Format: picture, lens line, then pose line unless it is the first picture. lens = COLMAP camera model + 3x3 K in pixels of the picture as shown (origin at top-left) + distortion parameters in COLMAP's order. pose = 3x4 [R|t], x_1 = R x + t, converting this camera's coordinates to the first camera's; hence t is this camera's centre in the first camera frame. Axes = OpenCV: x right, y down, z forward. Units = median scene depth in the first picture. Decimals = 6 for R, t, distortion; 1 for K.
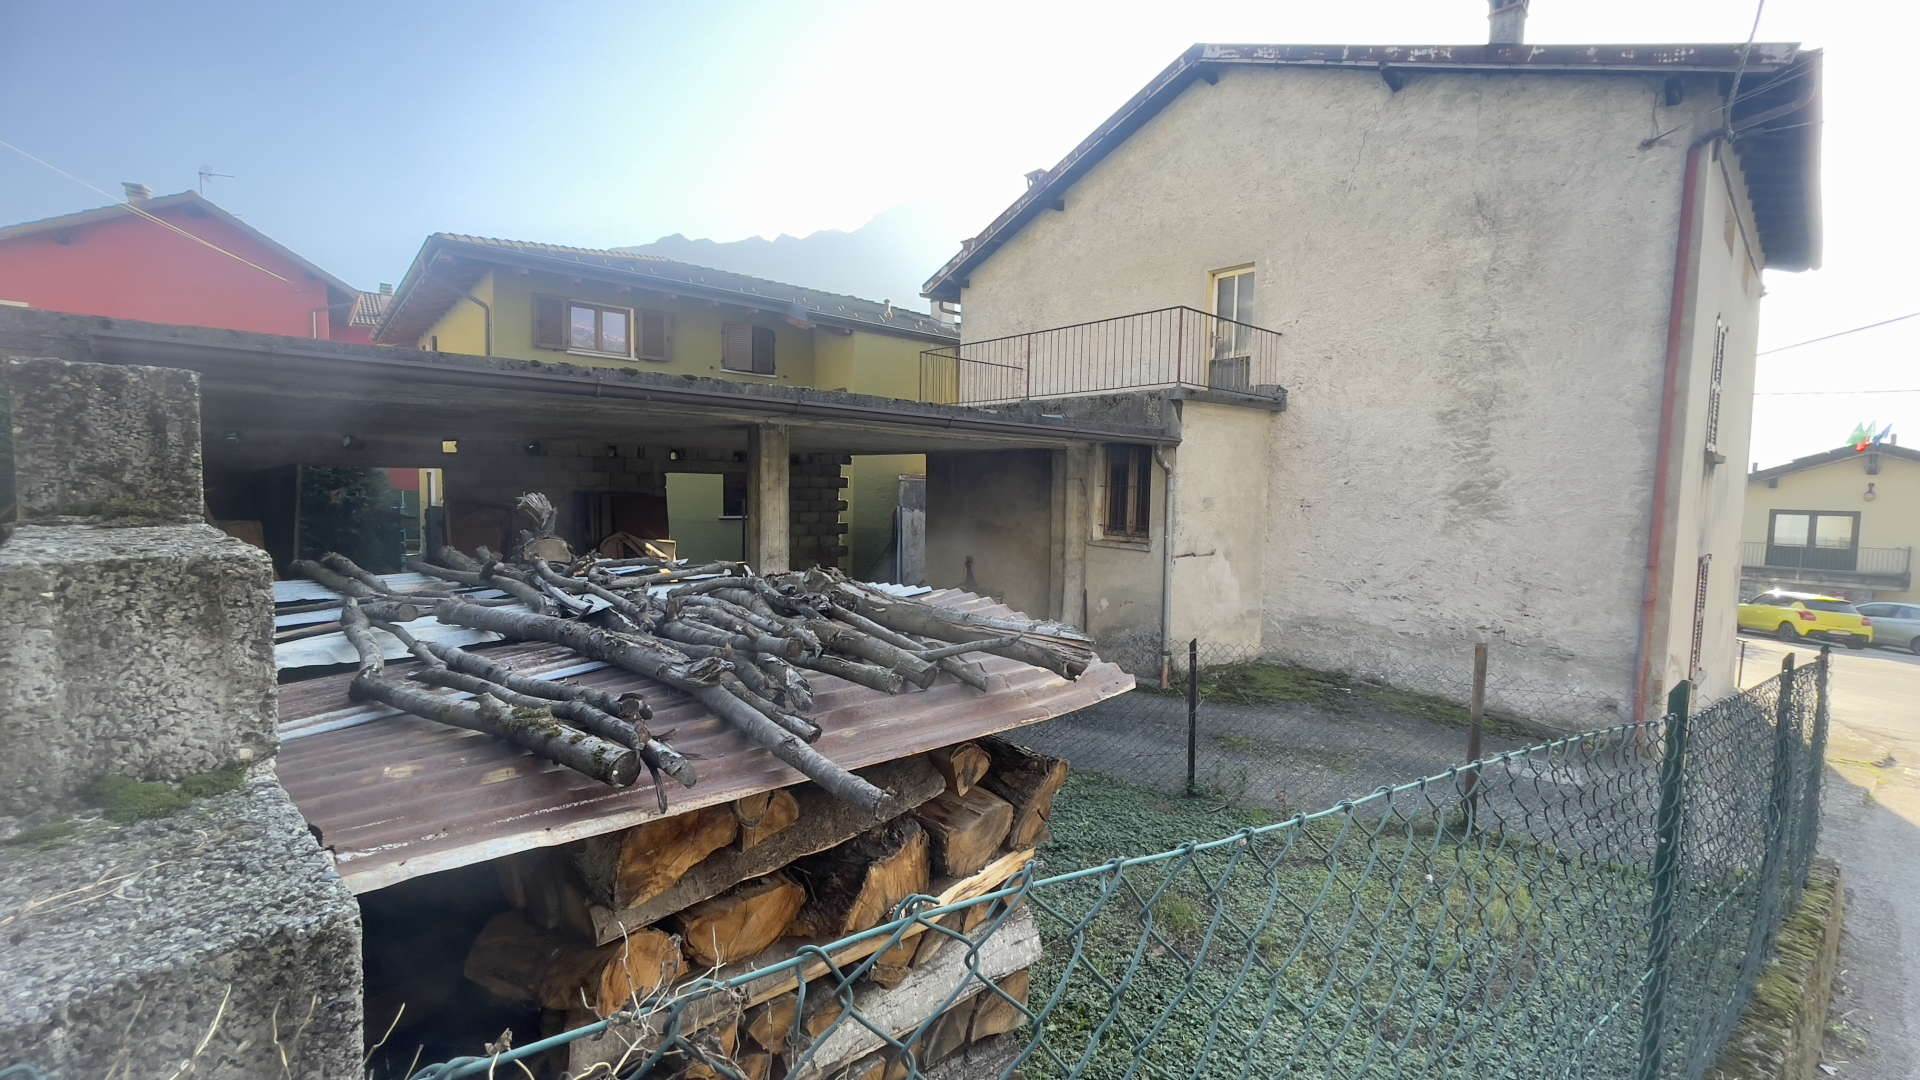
lens RADIAL K [[778.0, 0, 950.6], [0, 778.0, 532.9], [0, 0, 1]] dist [-0.017431, 0.006883]
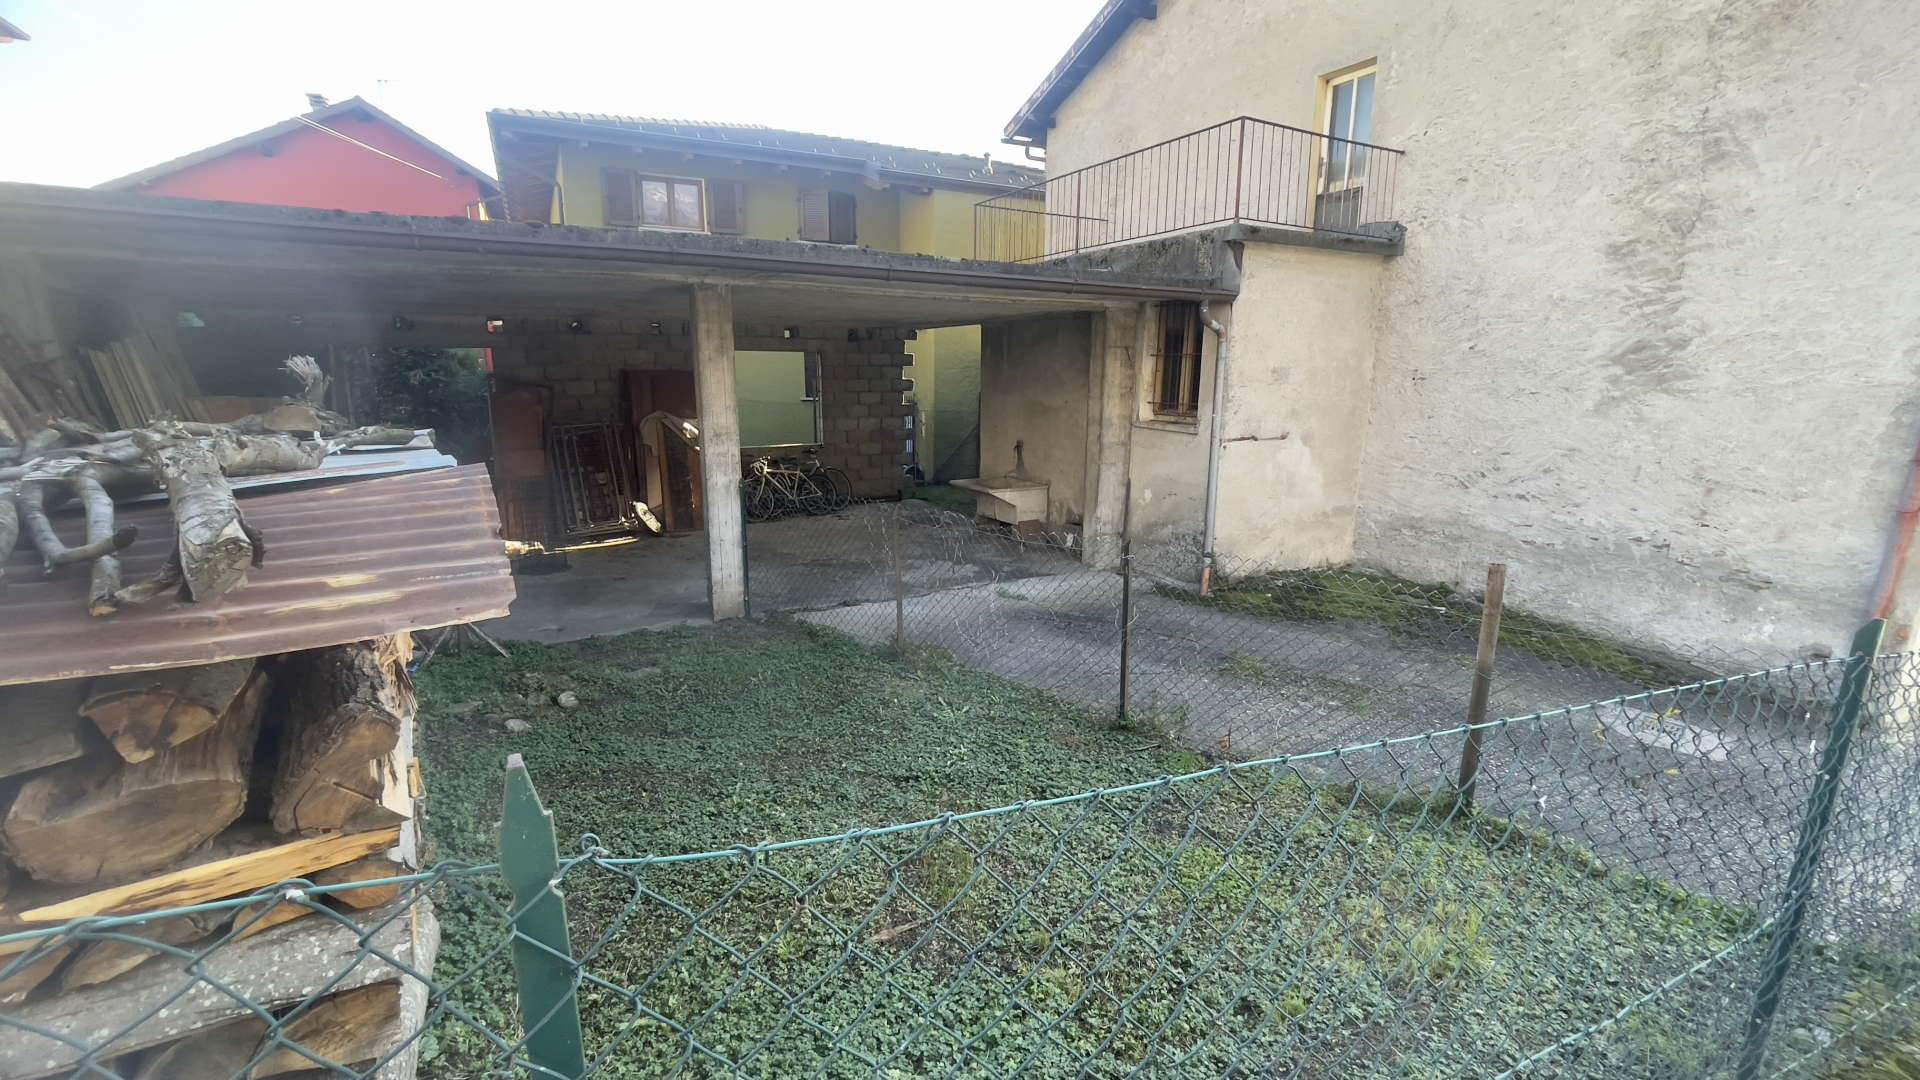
lens RADIAL K [[778.0, 0, 957.1], [0, 778.0, 533.8], [0, 0, 1]] dist [-0.017431, 0.006883]
pose [[0.974987, 0.035707, -0.219377, 0.190988], [-0.003409, 0.989298, 0.145869, 0.009293], [0.222237, -0.141473, 0.964674, 0.121348]]
